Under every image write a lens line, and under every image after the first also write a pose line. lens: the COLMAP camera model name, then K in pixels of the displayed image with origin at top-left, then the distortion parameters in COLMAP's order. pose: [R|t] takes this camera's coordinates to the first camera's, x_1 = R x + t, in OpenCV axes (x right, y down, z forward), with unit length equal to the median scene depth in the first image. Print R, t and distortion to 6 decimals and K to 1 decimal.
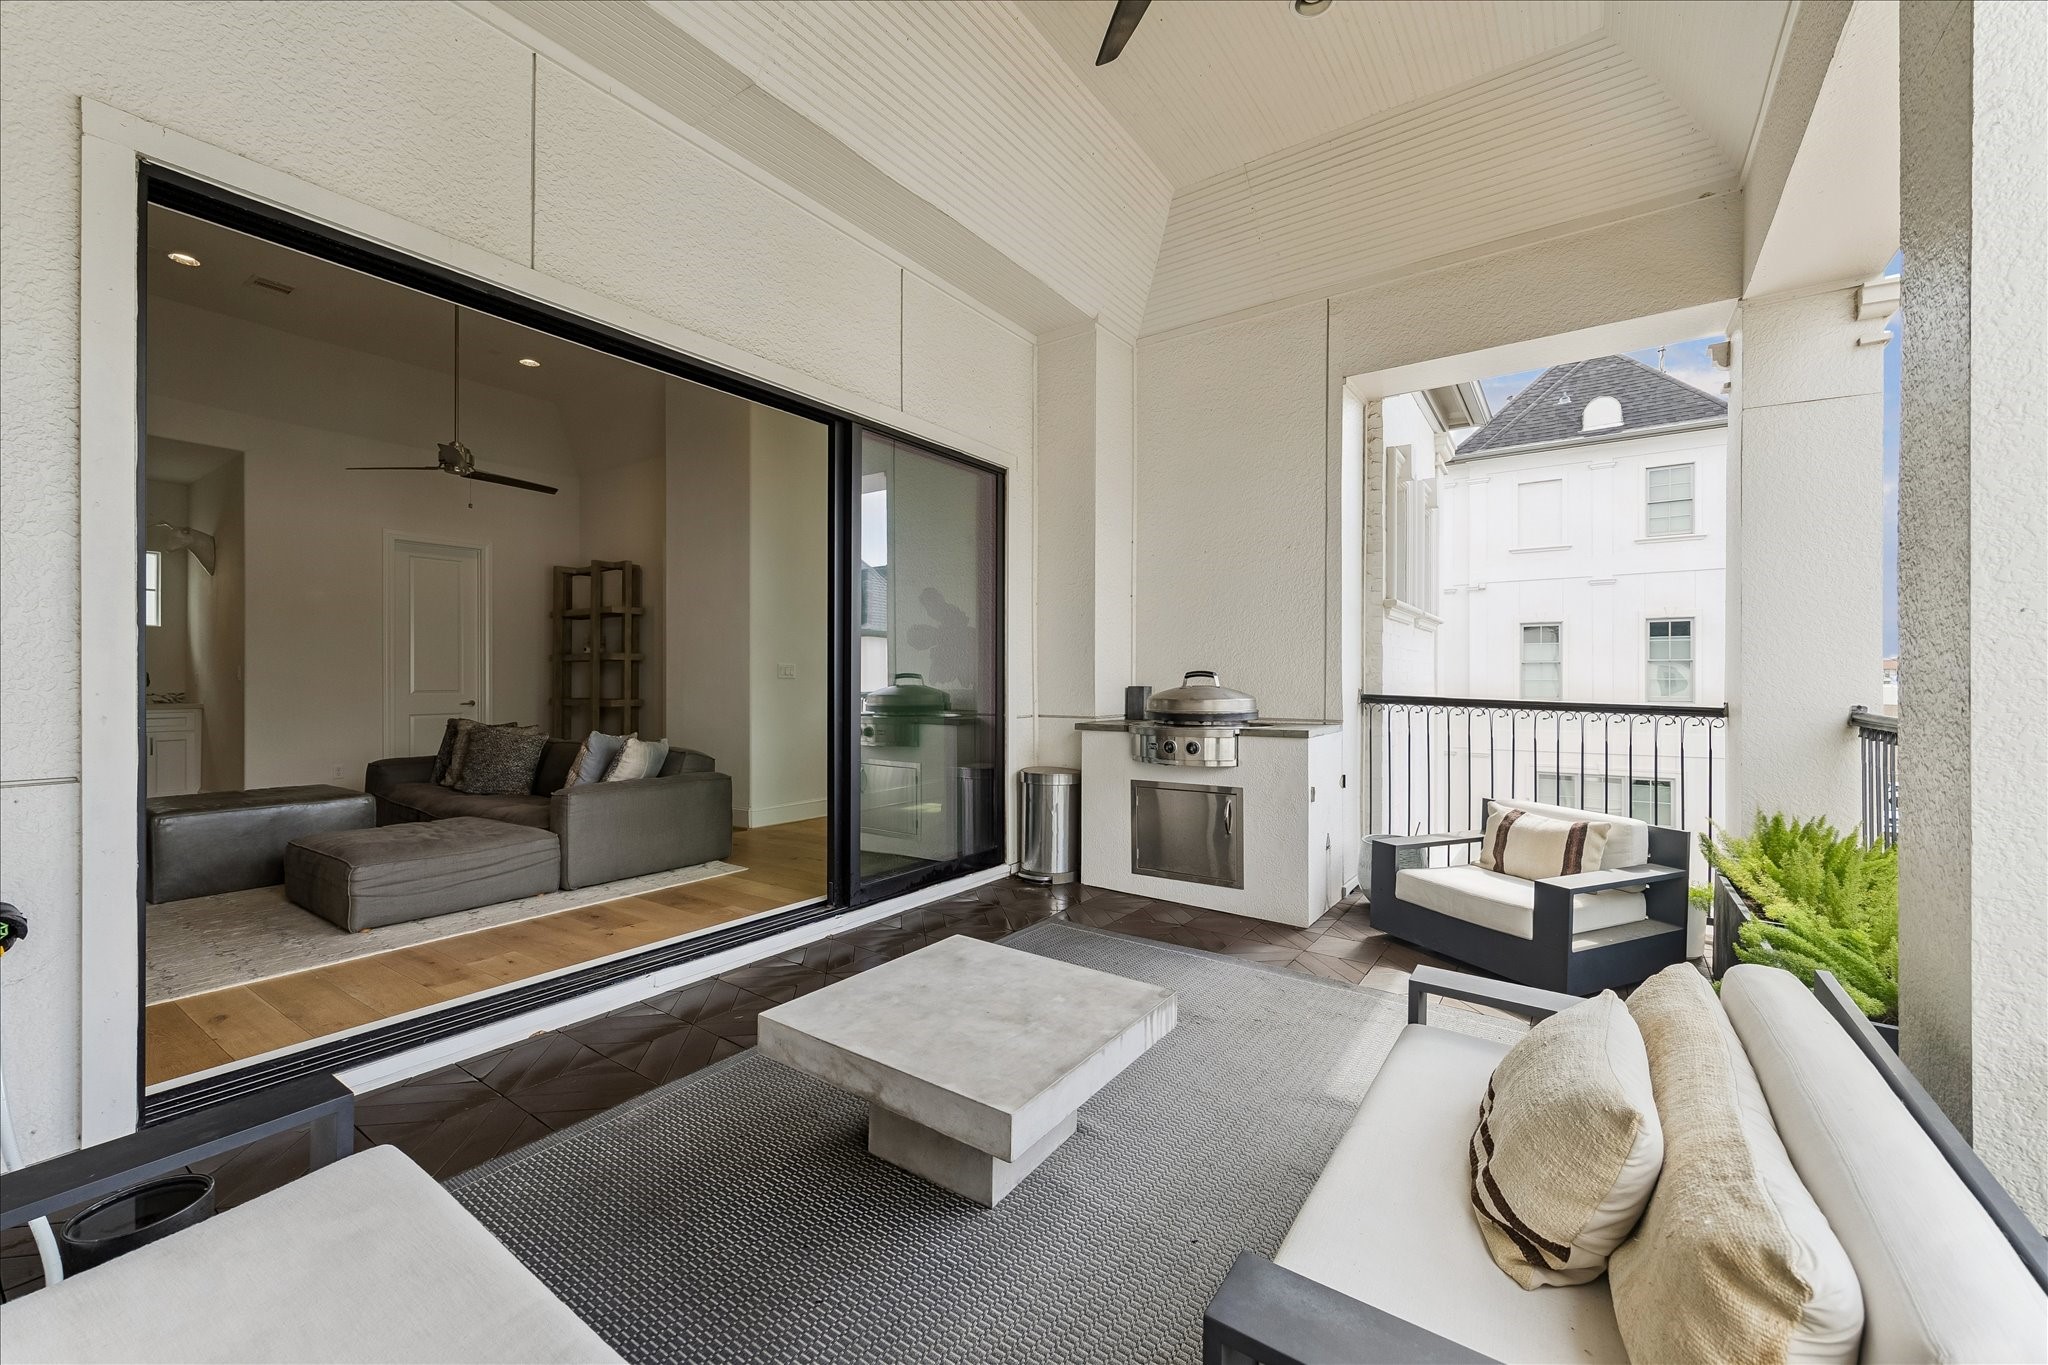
lens RADIAL K [[803.5, 0, 1018.0], [0, 803.5, 673.1], [0, 0, 1]] dist [-0.000716, 0.000137]
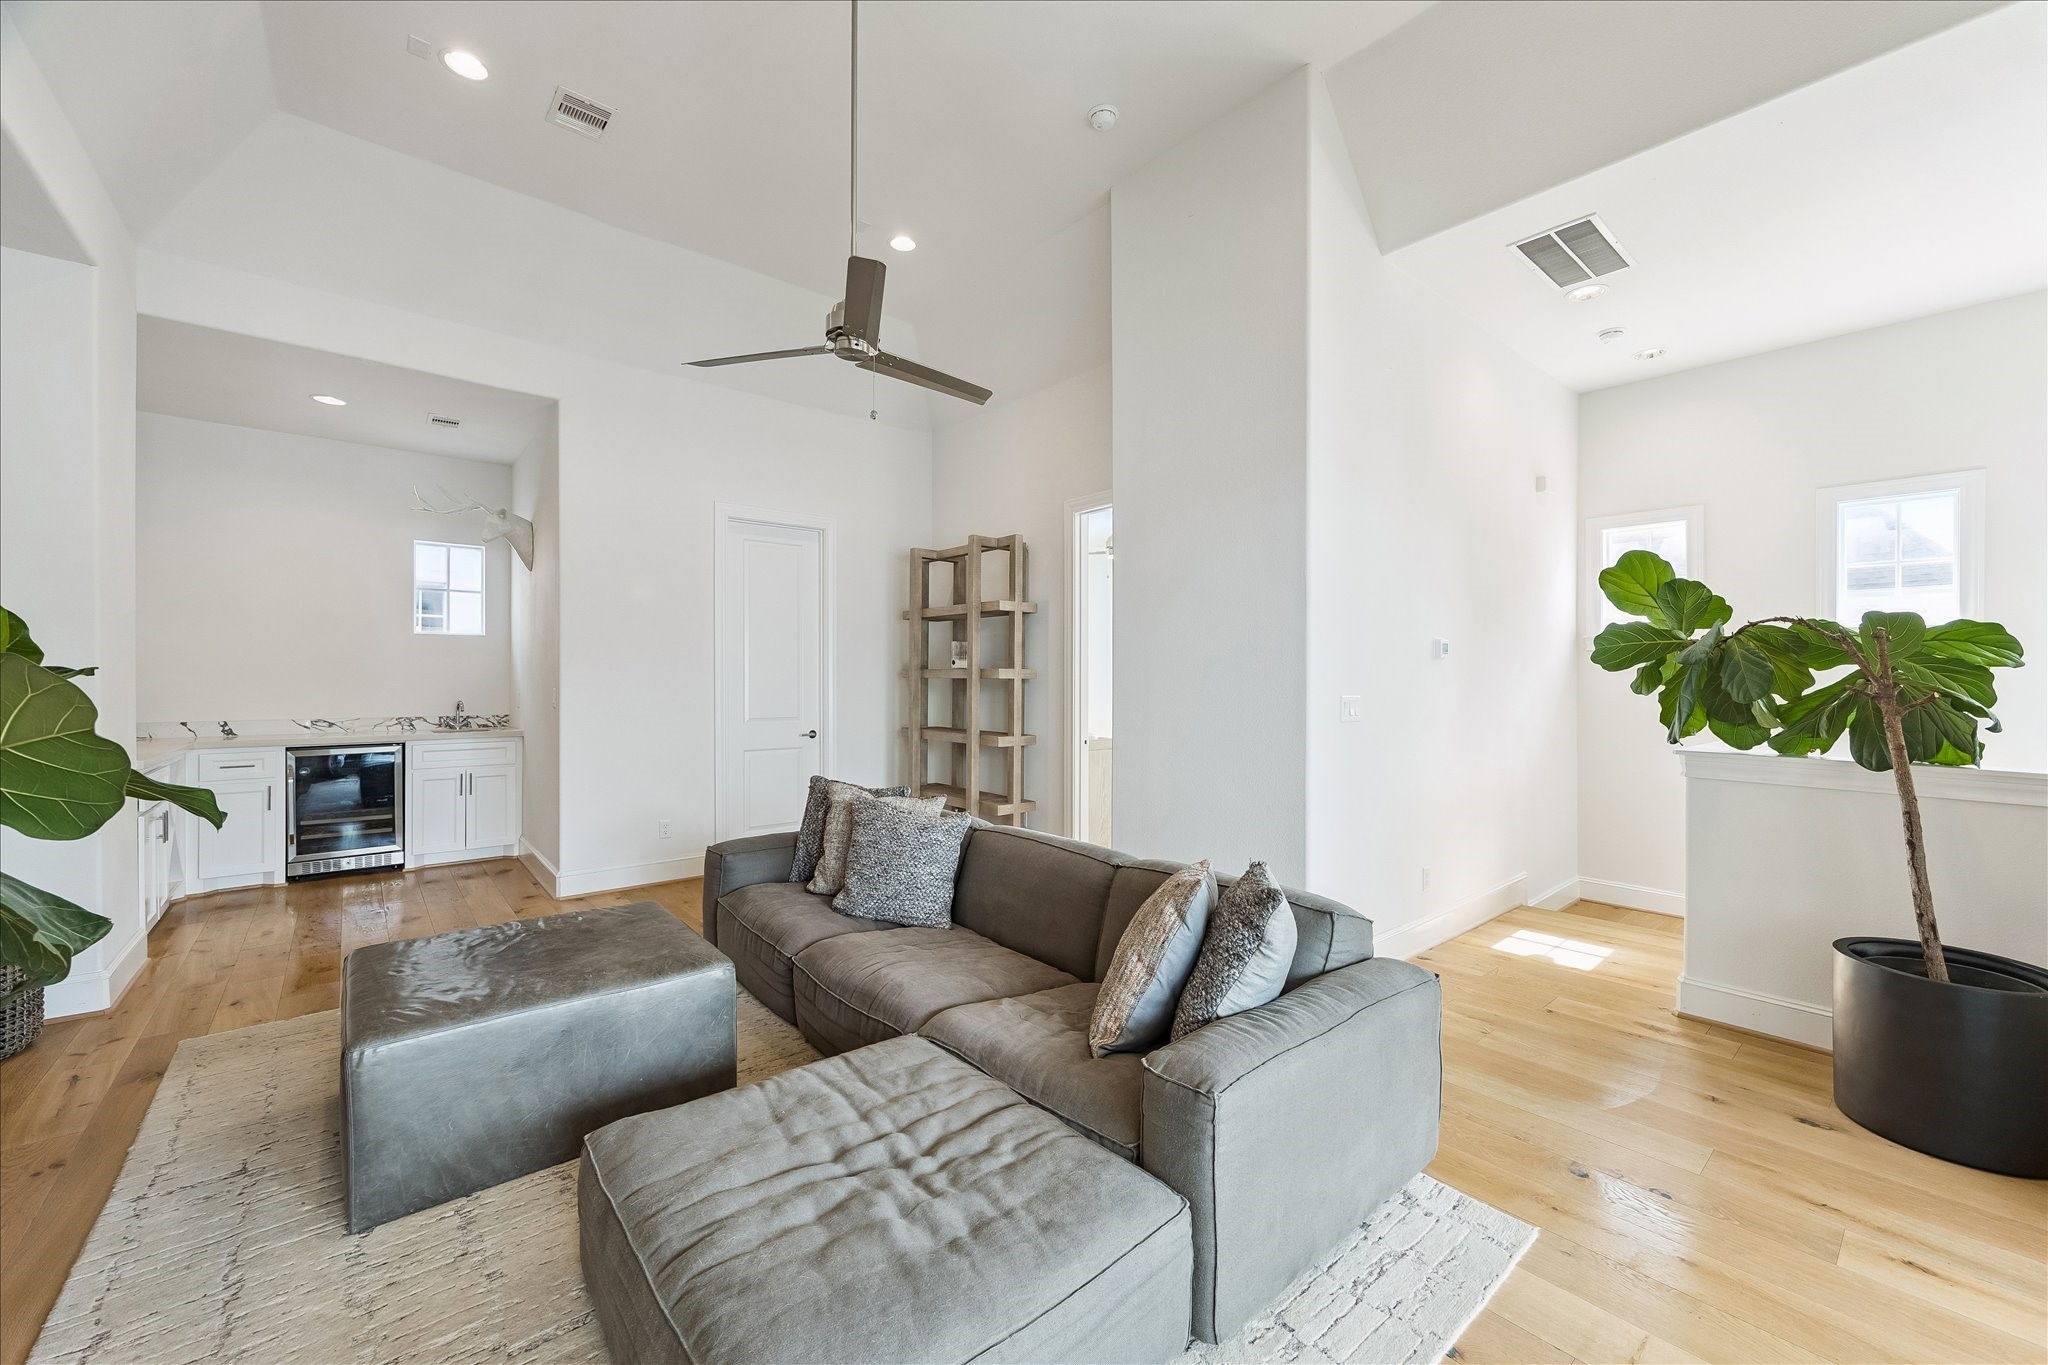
lens RADIAL K [[803.5, 0, 1036.0], [0, 803.5, 684.8], [0, 0, 1]] dist [-0.000716, 0.000137]
pose [[0.966299, 0.009036, -0.257264, -0.314025], [-0.004798, 0.999842, 0.017097, -0.024815], [0.257378, -0.015287, 0.966190, 0.359974]]
